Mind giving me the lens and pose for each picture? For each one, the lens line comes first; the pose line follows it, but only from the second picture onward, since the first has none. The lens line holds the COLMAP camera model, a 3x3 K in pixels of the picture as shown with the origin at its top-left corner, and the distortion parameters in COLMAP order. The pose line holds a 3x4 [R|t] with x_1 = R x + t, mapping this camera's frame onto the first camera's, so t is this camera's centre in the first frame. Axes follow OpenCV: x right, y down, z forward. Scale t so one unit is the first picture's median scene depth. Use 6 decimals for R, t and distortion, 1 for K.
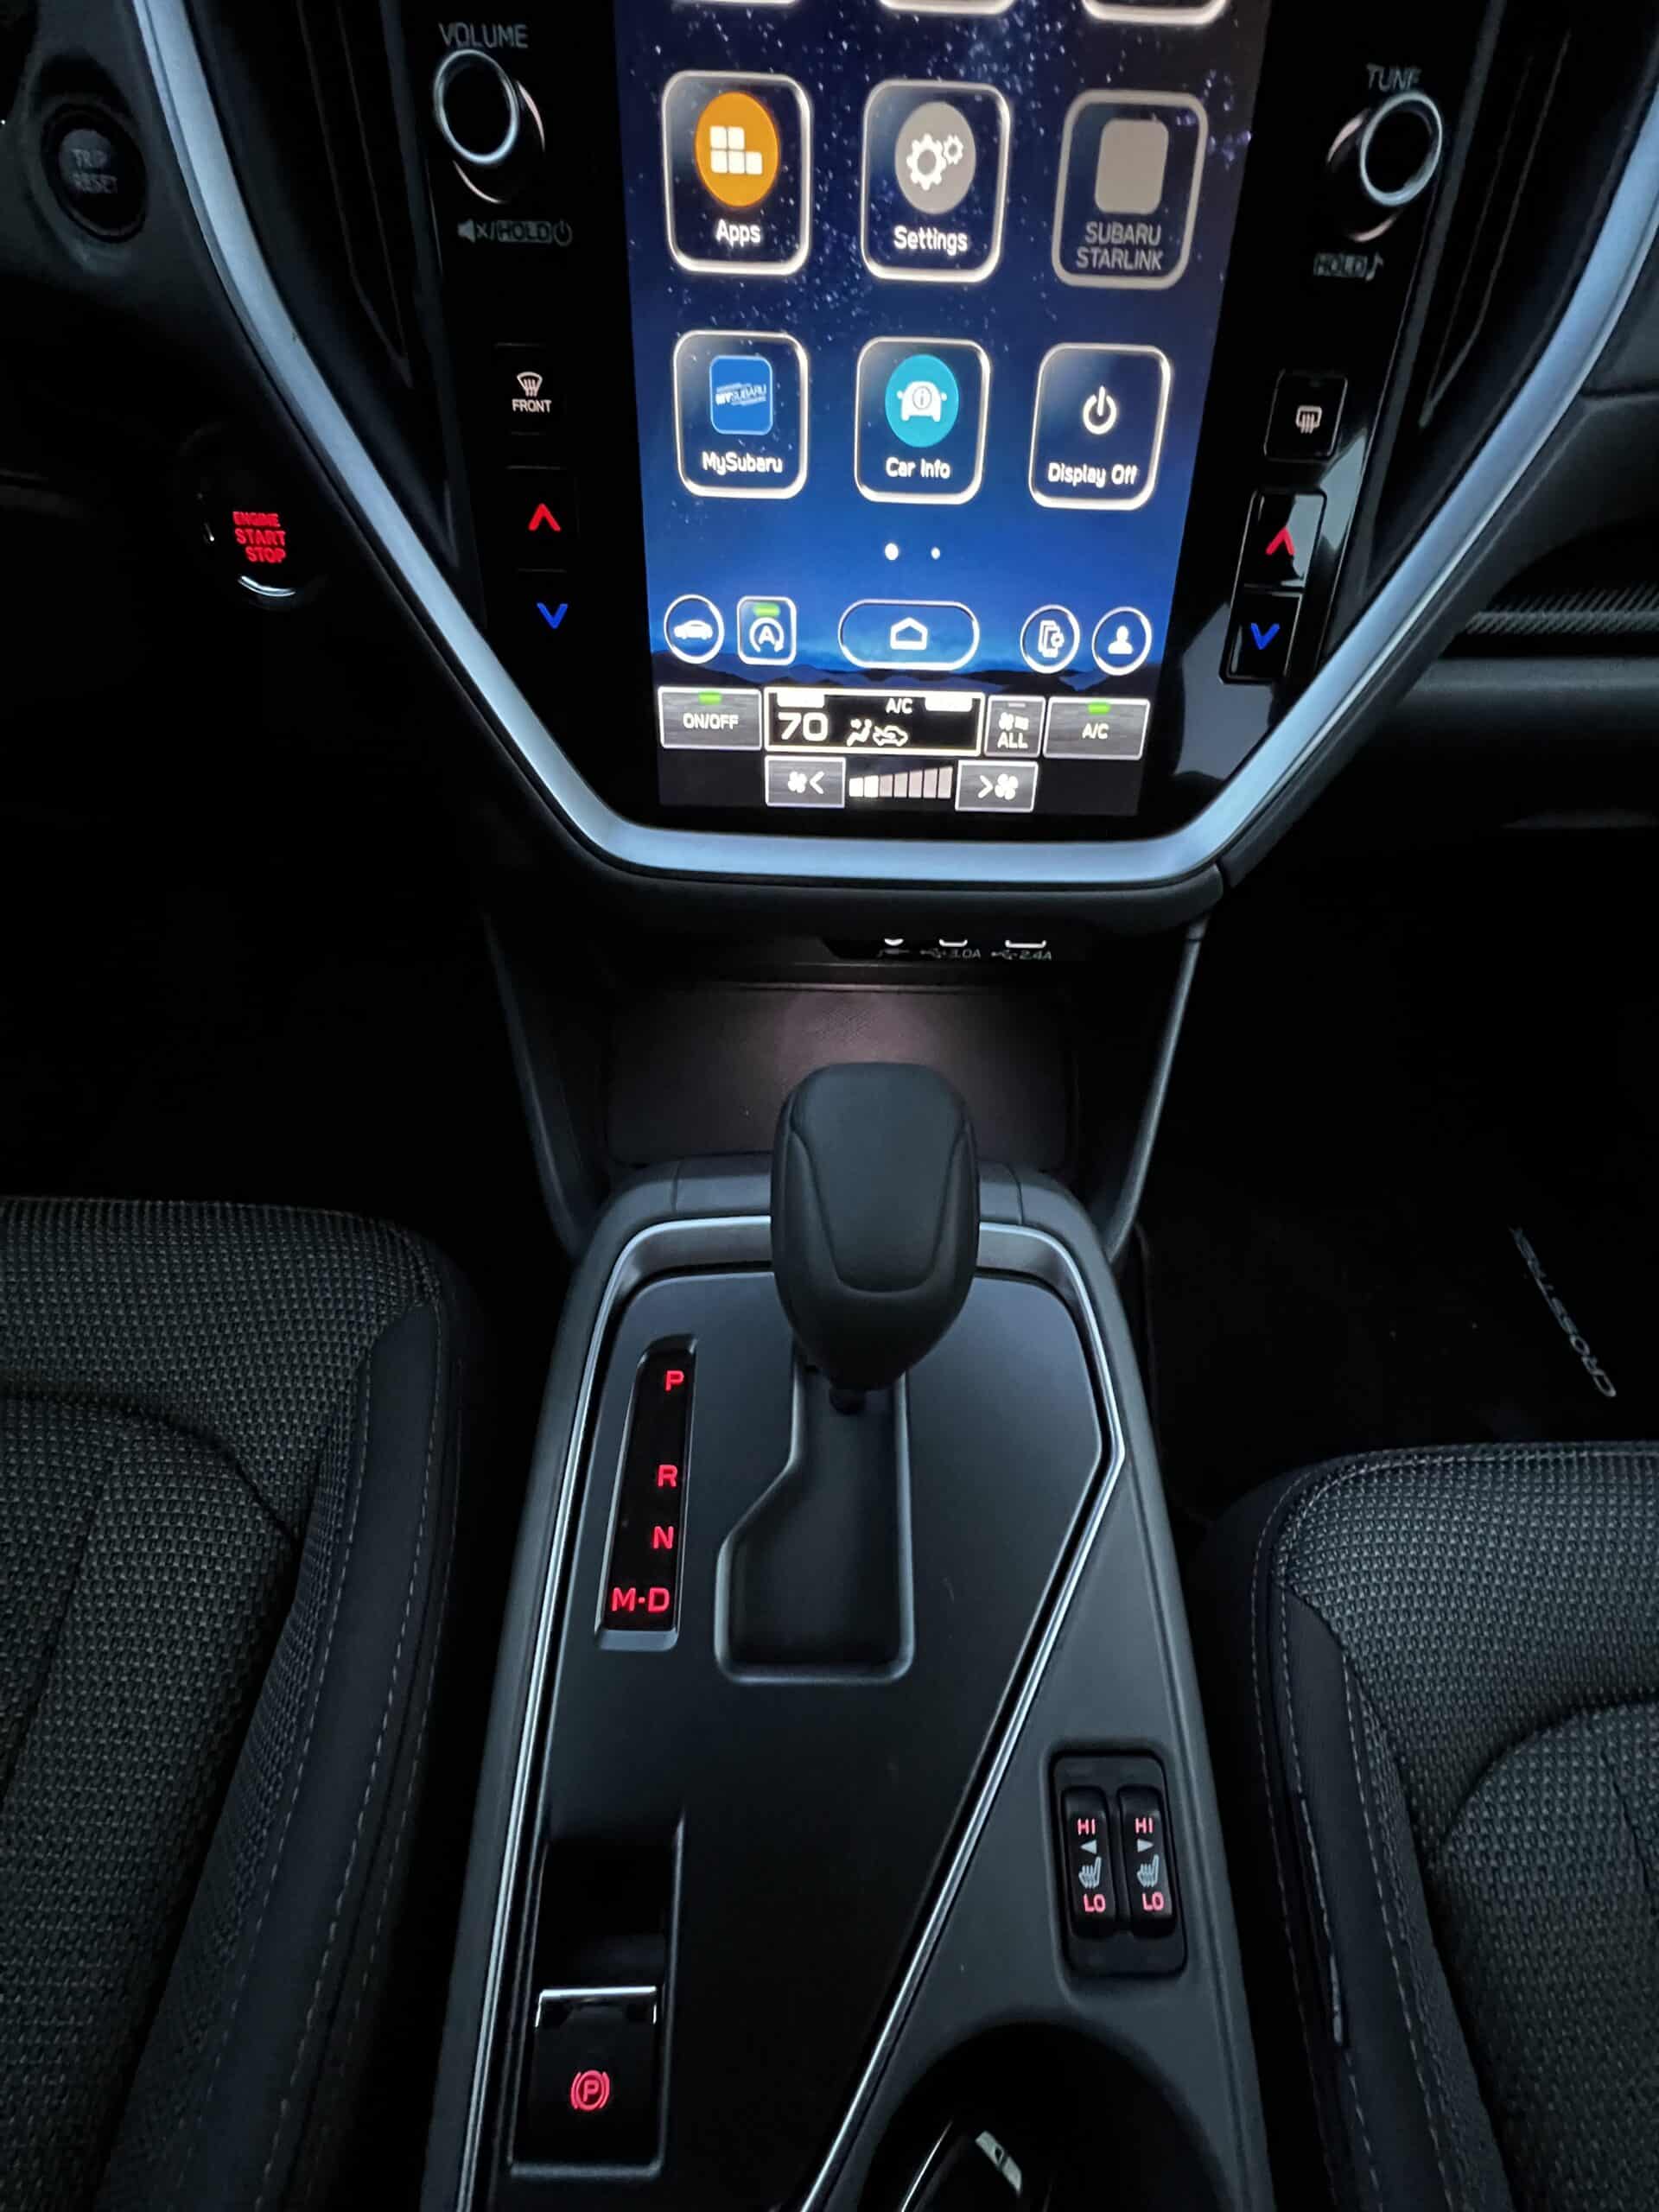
lens RADIAL K [[904.4, 0, 830.7], [0, 904.4, 1101.8], [0, 0, 1]] dist [-0.000182, 0.001631]
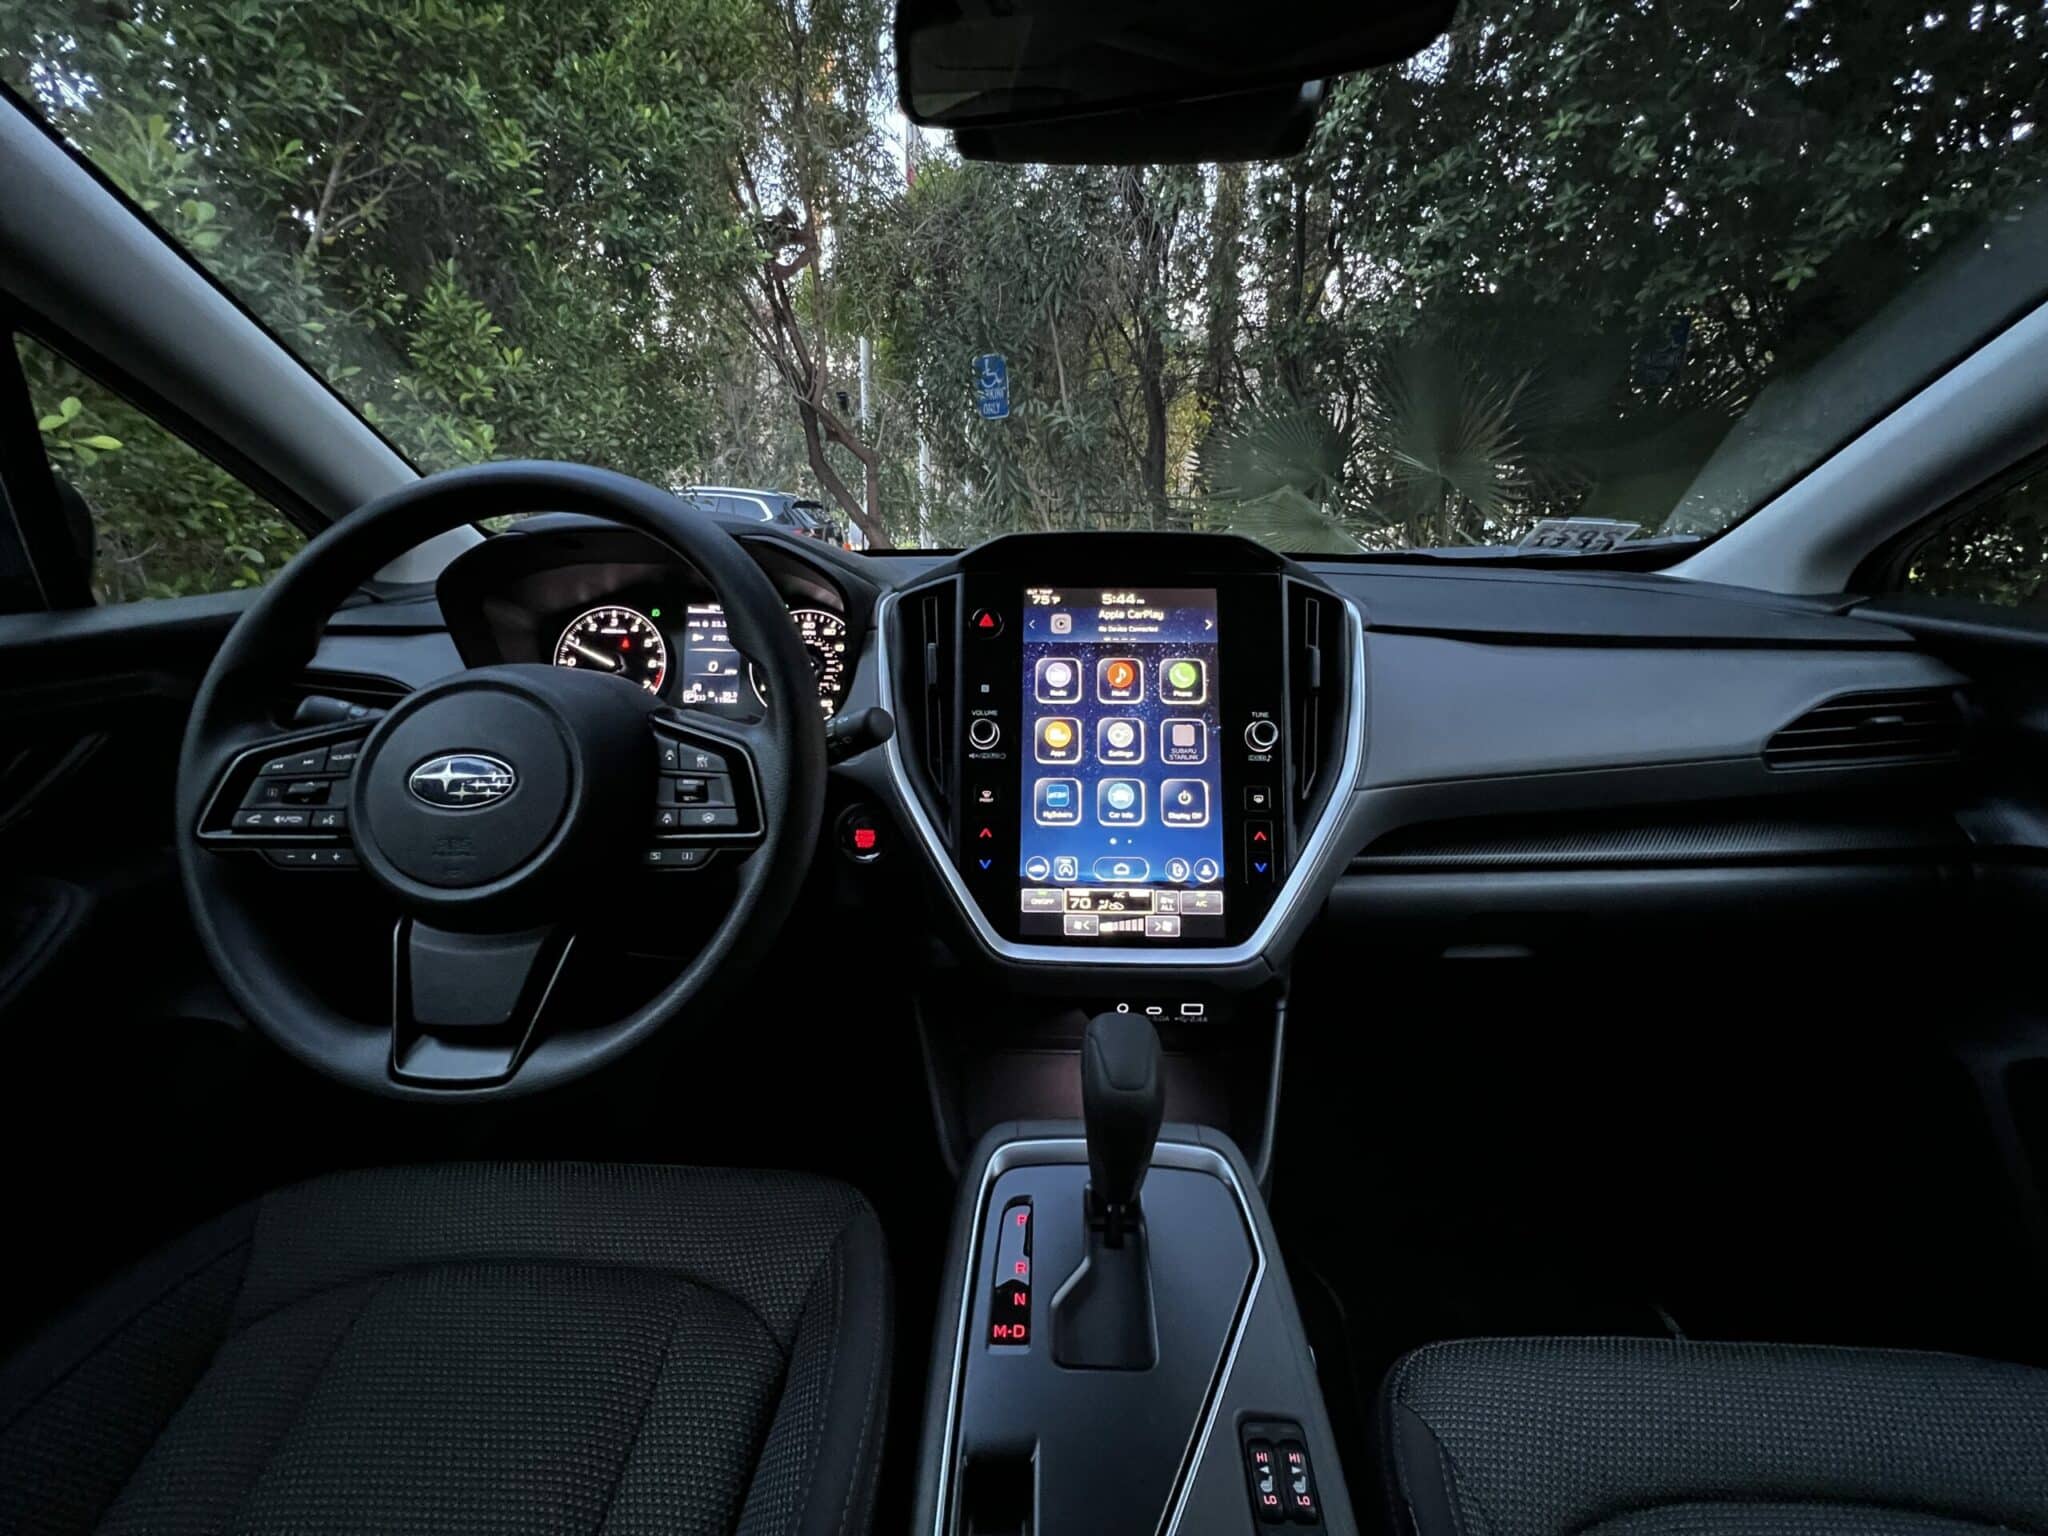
lens RADIAL K [[837.3, 0, 1007.2], [0, 837.3, 760.1], [0, 0, 1]] dist [-0.000182, 0.001631]
pose [[0.998270, -0.019051, -0.055626, -0.098216], [-0.016426, 0.818025, -0.574949, 0.596480], [0.056457, 0.574868, 0.816296, -1.125035]]
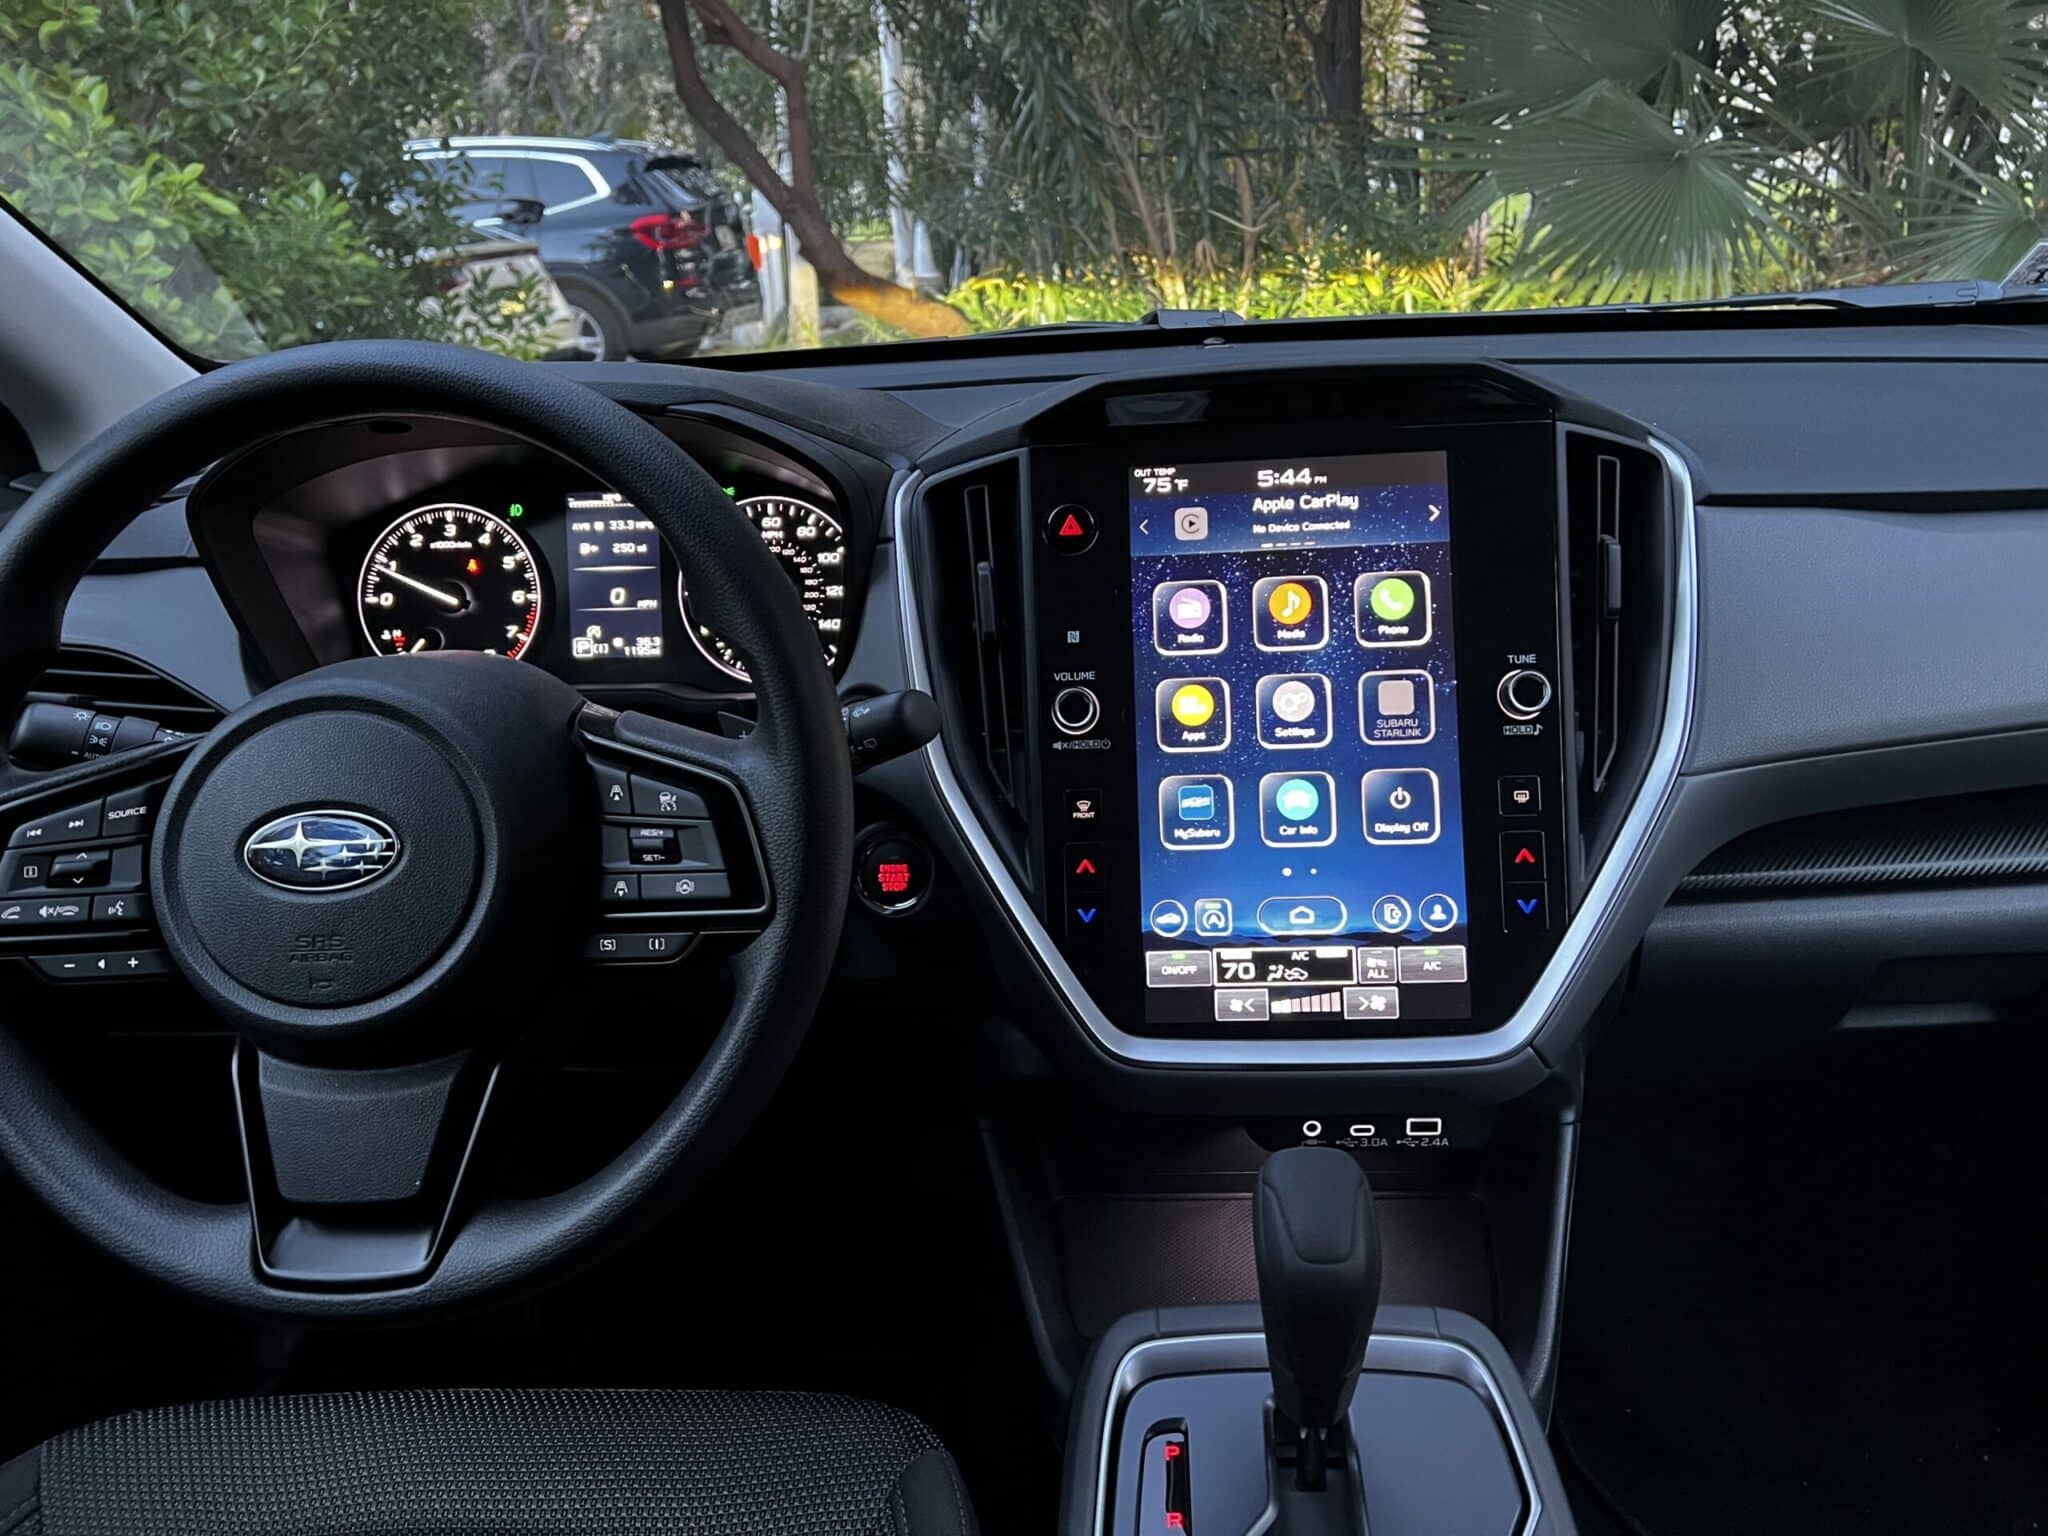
lens RADIAL K [[1585.4, 0, 1013.2], [0, 1585.4, 758.7], [0, 0, 1]] dist [0.058390, -0.061198]
pose [[0.993618, -0.057152, -0.097251, -0.134531], [0.000245, 0.863235, -0.504802, 0.676442], [0.112801, 0.501557, 0.857739, -1.636673]]
